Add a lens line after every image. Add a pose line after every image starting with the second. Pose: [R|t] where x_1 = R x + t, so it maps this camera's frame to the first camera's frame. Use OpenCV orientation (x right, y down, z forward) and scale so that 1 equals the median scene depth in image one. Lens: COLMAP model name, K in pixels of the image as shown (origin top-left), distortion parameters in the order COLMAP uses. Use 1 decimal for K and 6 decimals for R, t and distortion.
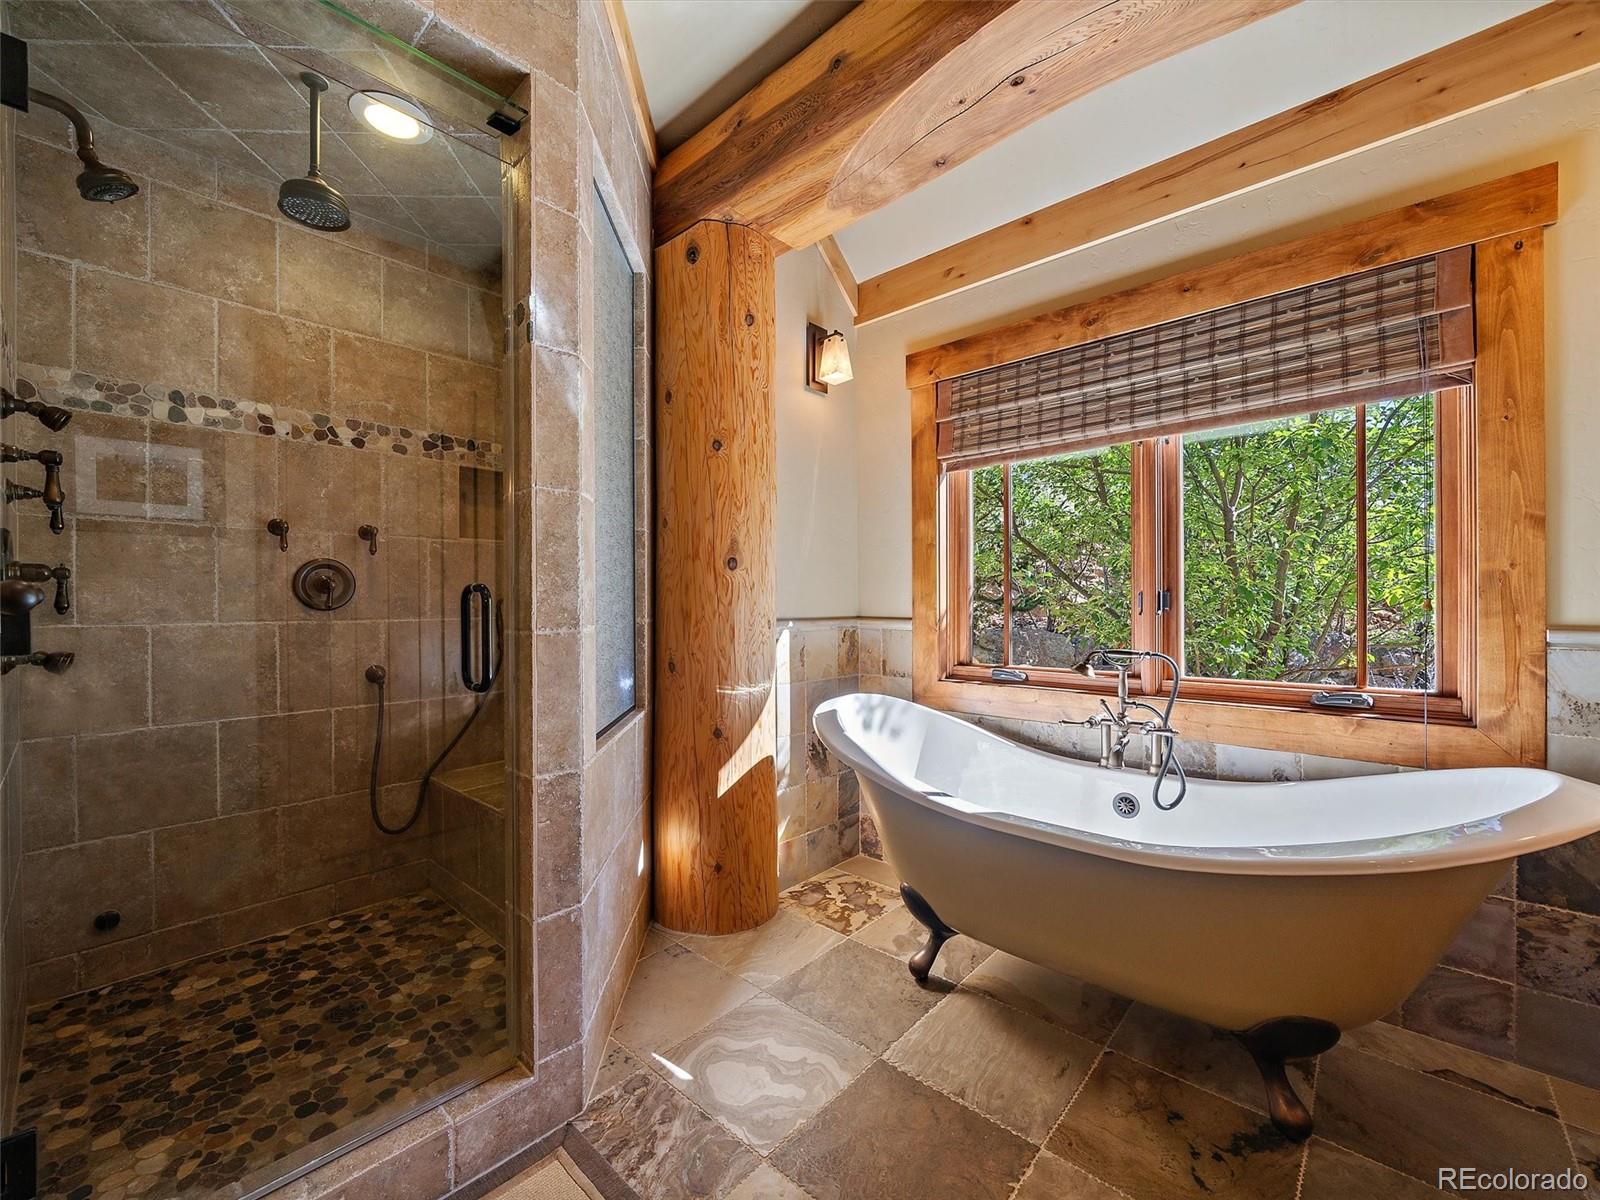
lens RADIAL K [[666.7, 0, 780.4], [0, 666.7, 597.0], [0, 0, 1]] dist [-0.002755, -0.000552]
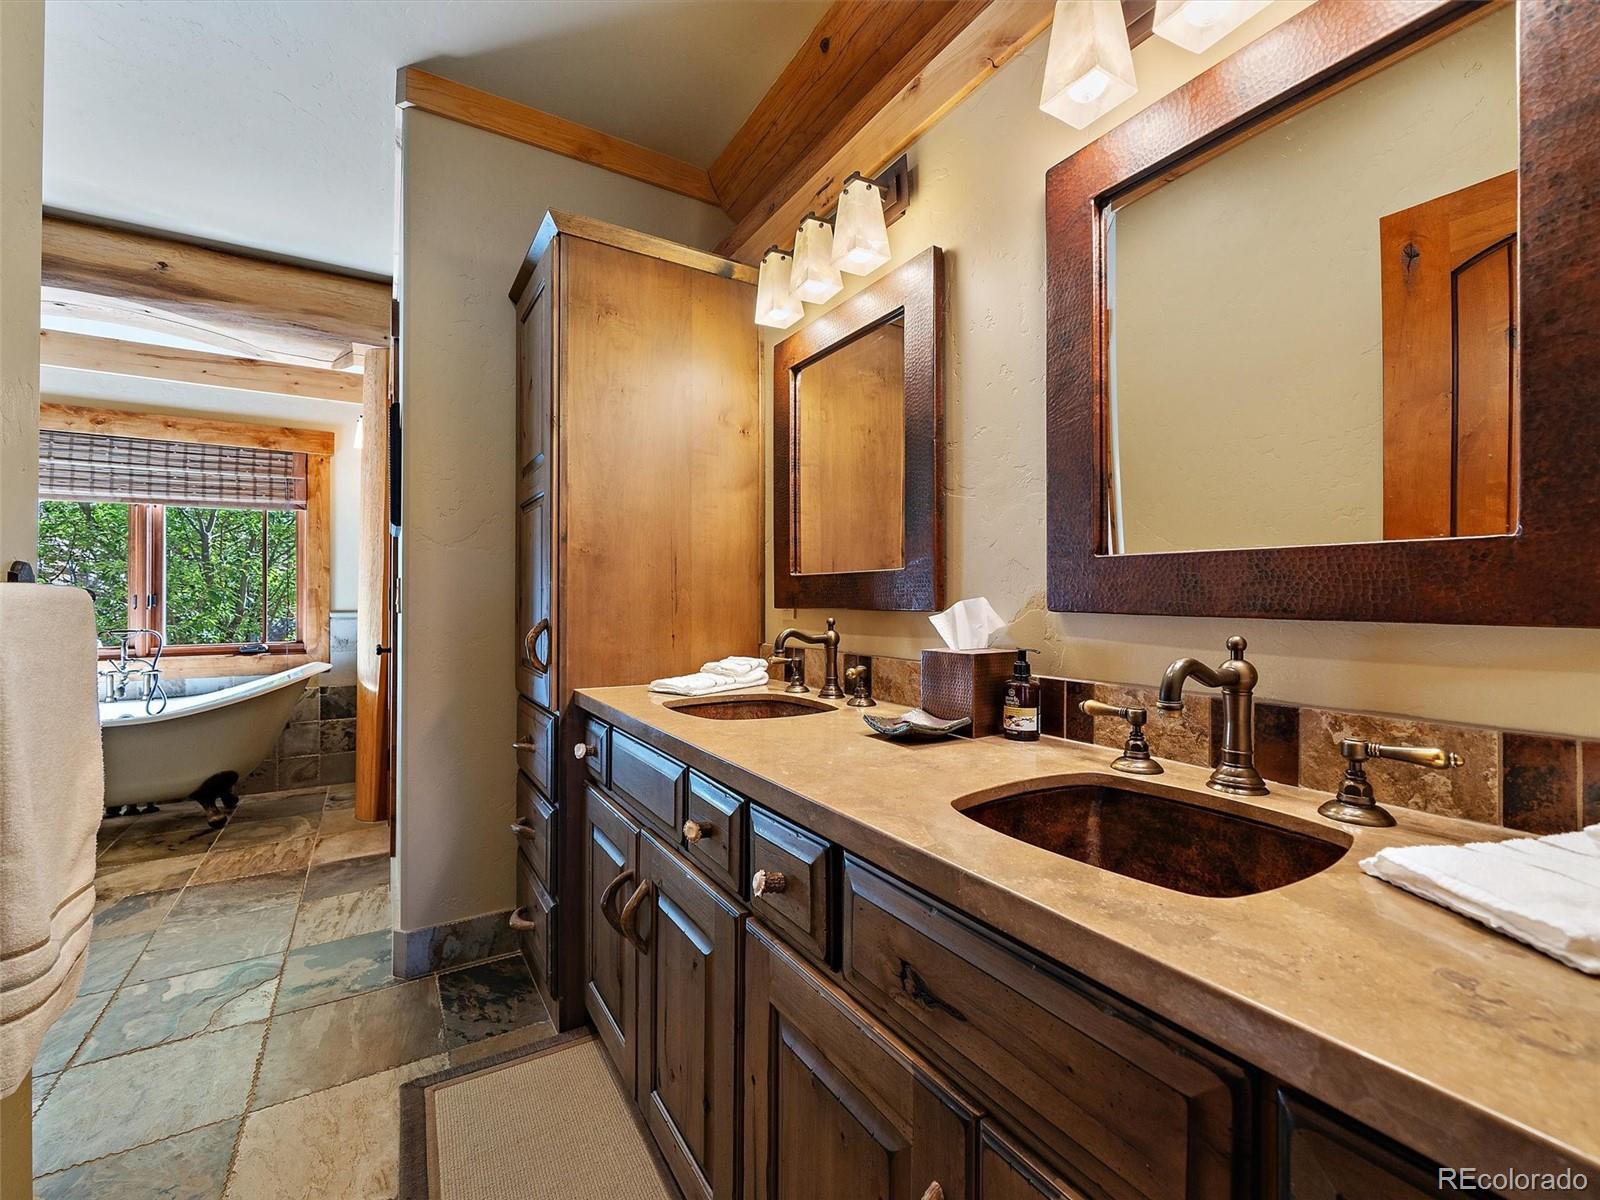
lens RADIAL K [[666.7, 0, 780.4], [0, 666.7, 597.0], [0, 0, 1]] dist [-0.002755, -0.000552]
pose [[0.277017, 0.004688, 0.960854, -0.703657], [-0.006071, 0.999977, -0.003129, -0.009778], [-0.960846, -0.004966, 0.277039, -1.164628]]
